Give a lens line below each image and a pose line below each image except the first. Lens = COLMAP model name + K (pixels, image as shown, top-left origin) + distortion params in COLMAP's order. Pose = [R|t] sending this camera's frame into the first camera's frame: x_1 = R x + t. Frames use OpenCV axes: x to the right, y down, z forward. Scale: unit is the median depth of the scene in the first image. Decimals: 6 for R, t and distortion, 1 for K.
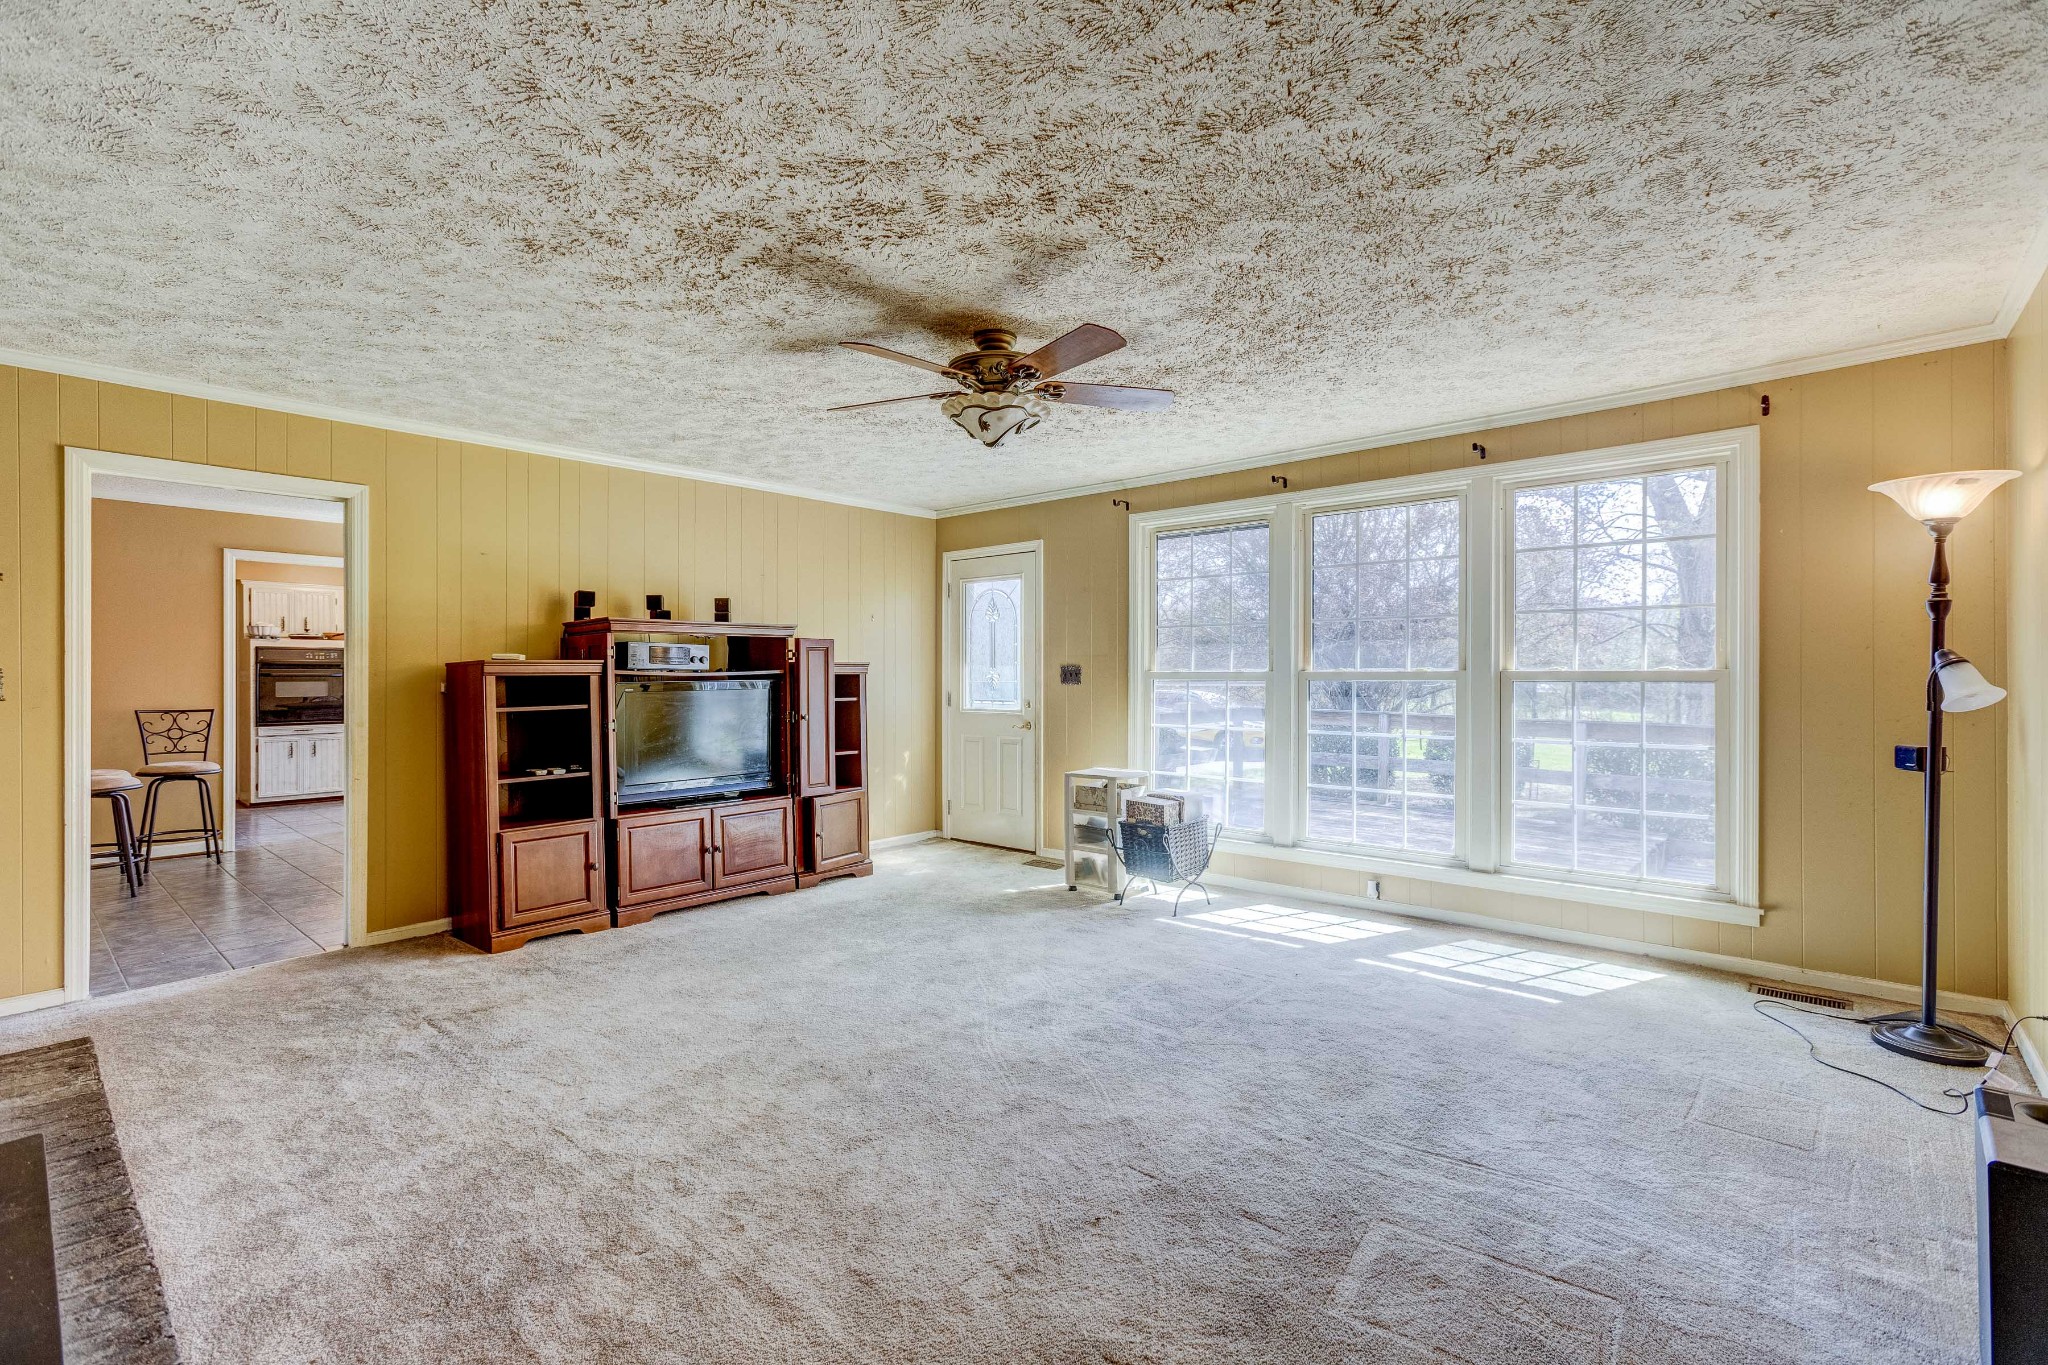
lens RADIAL K [[912.6, 0, 1035.5], [0, 912.6, 674.6], [0, 0, 1]] dist [-0.009042, 0.002277]
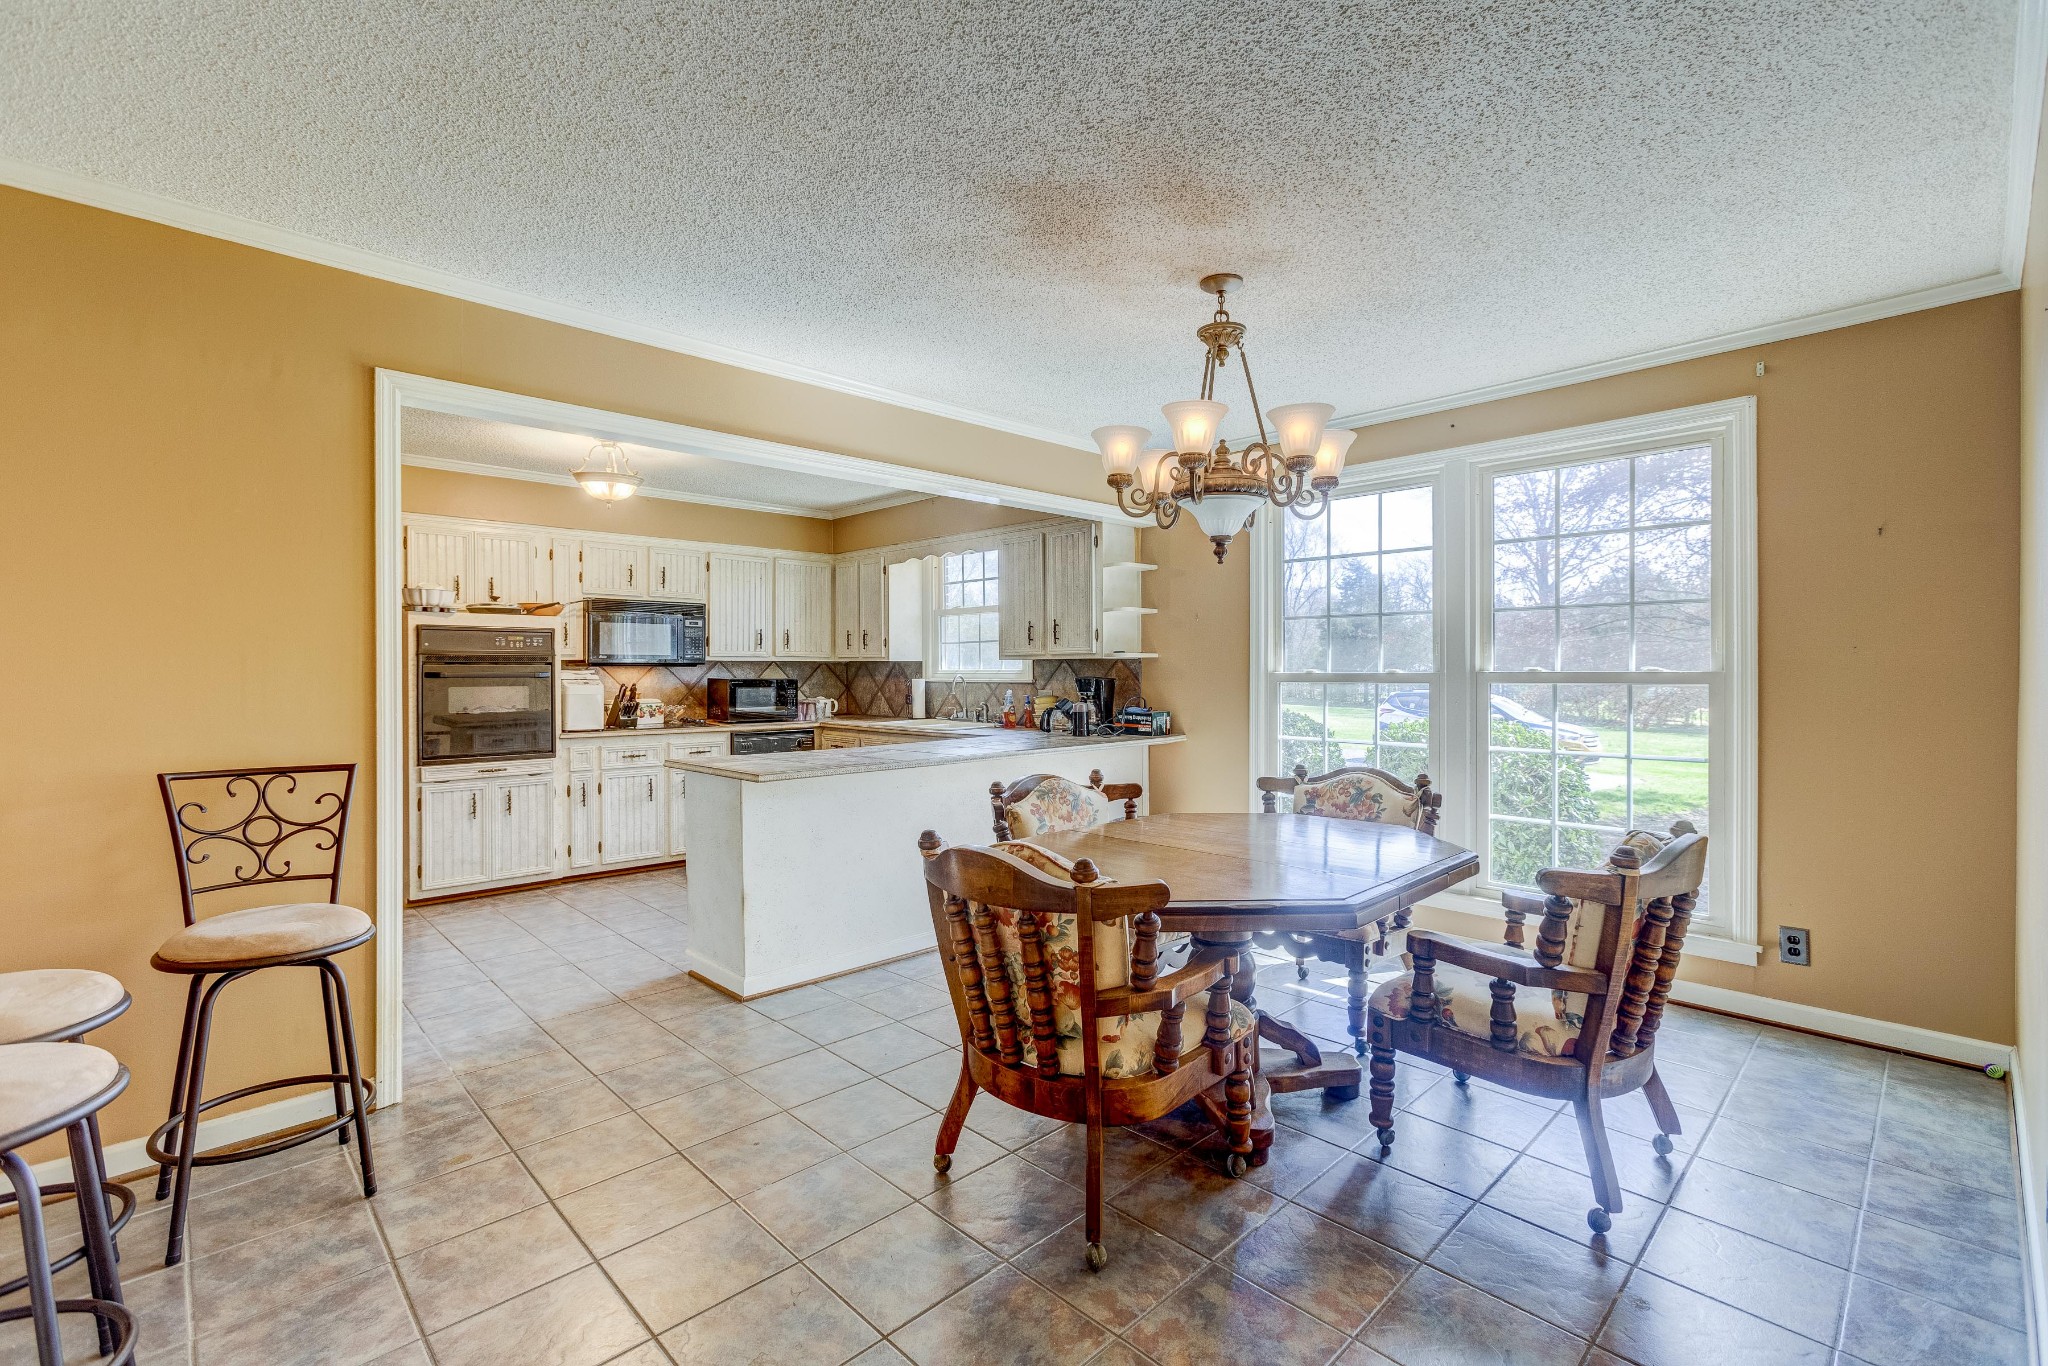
lens RADIAL K [[912.6, 0, 1017.9], [0, 912.6, 678.4], [0, 0, 1]] dist [-0.009042, 0.002277]
pose [[0.995244, 0.001854, -0.097397, -0.422714], [-0.001084, 0.999968, 0.007965, -0.002198], [0.097409, -0.007821, 0.995214, 0.463098]]
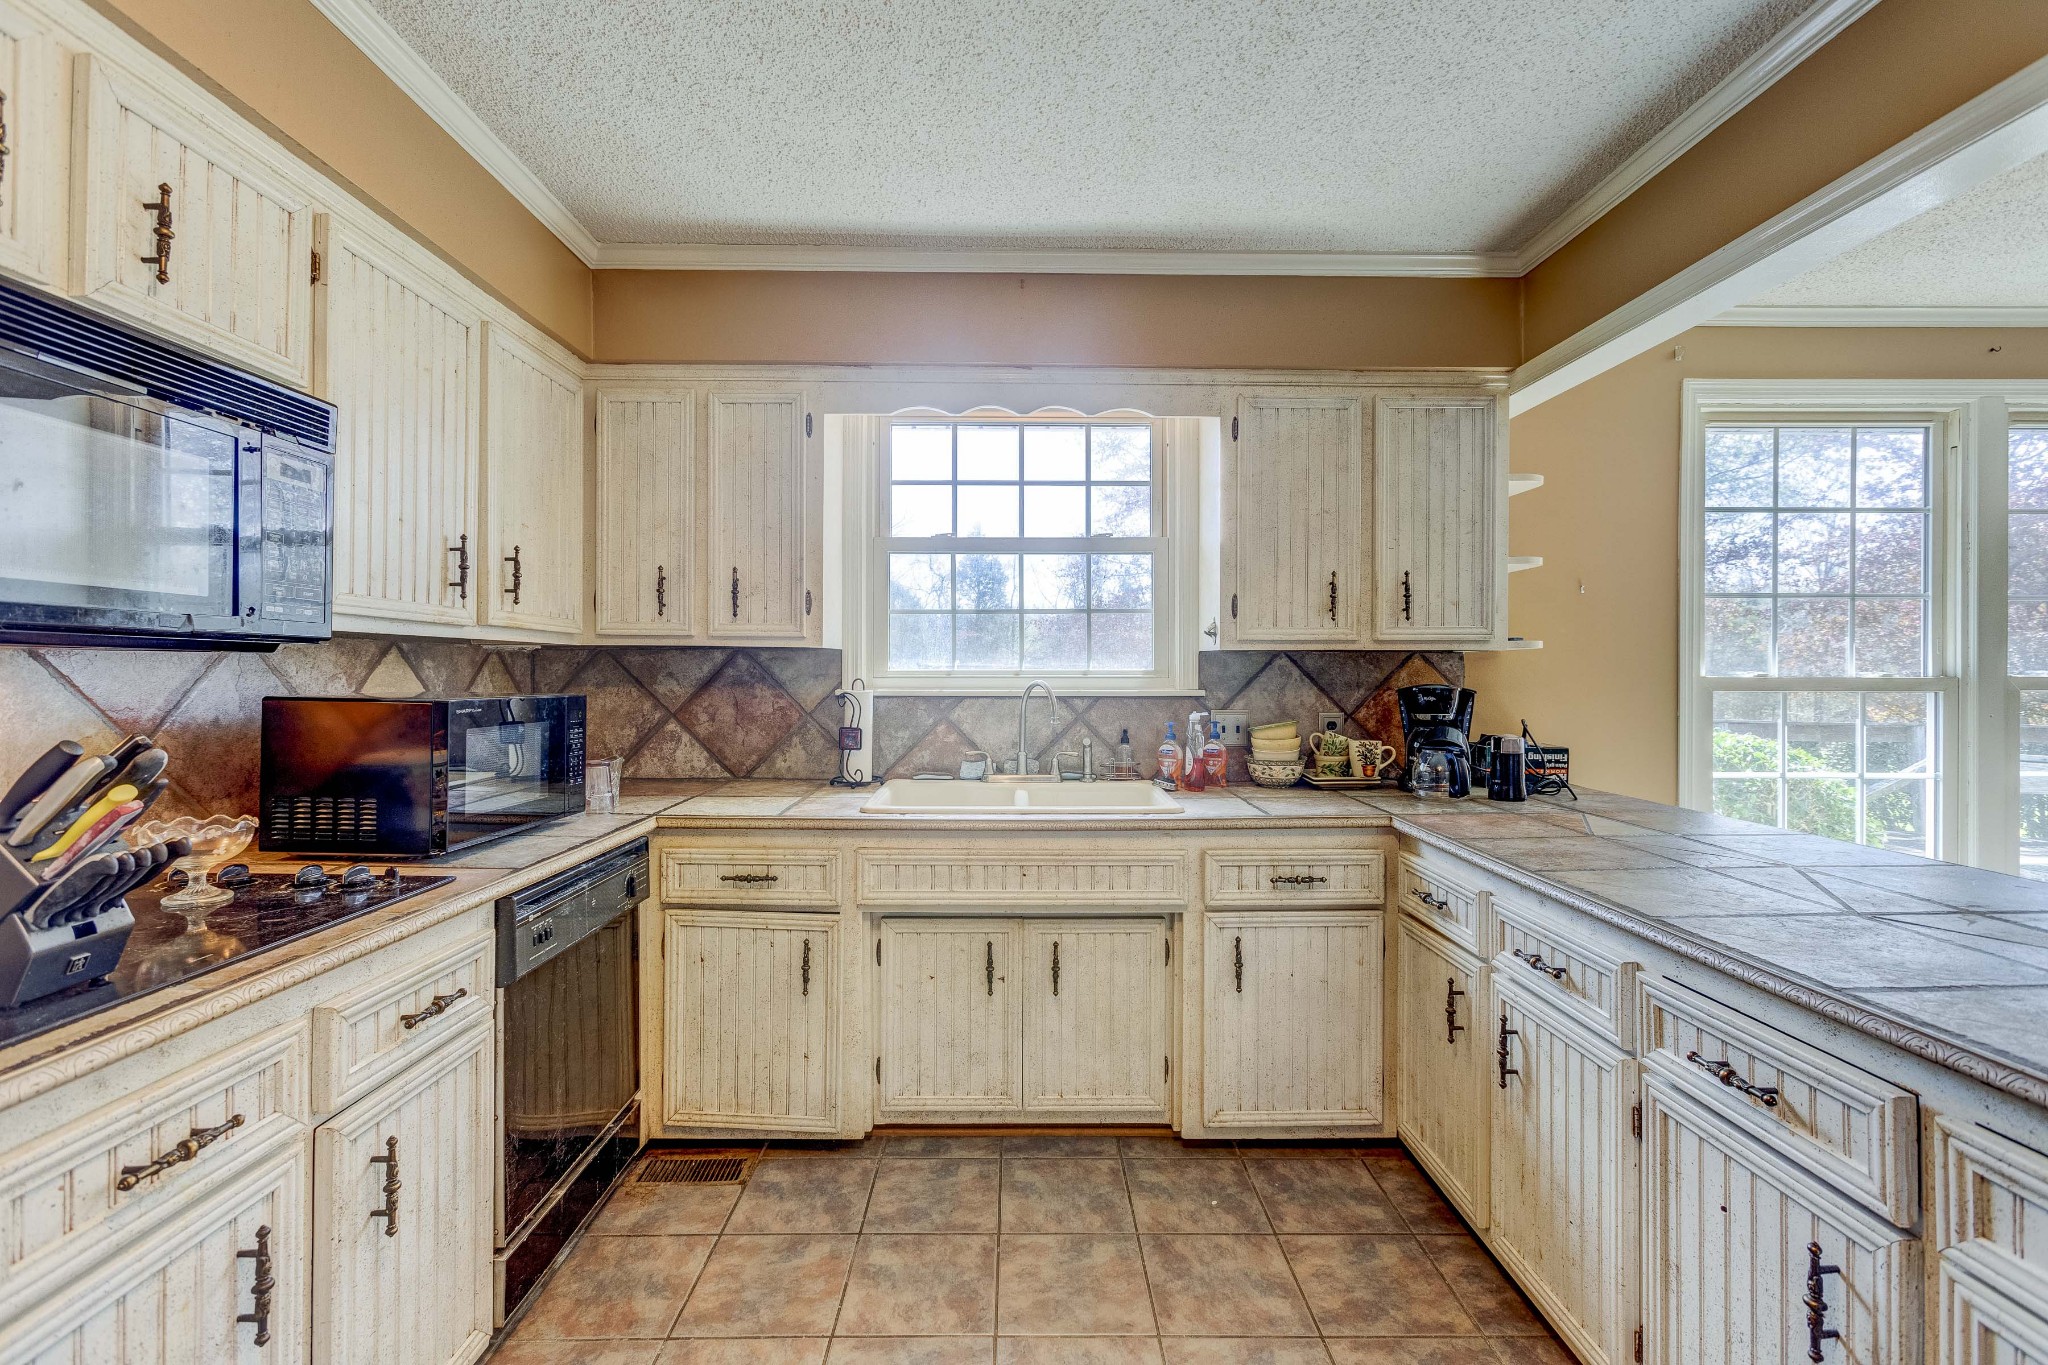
lens RADIAL K [[912.6, 0, 1029.7], [0, 912.6, 671.7], [0, 0, 1]] dist [-0.009042, 0.002277]
pose [[0.747452, 0.004855, 0.664298, -0.753847], [-0.004074, 0.999988, -0.002725, -0.001775], [-0.664304, -0.000670, 0.747462, 0.924429]]
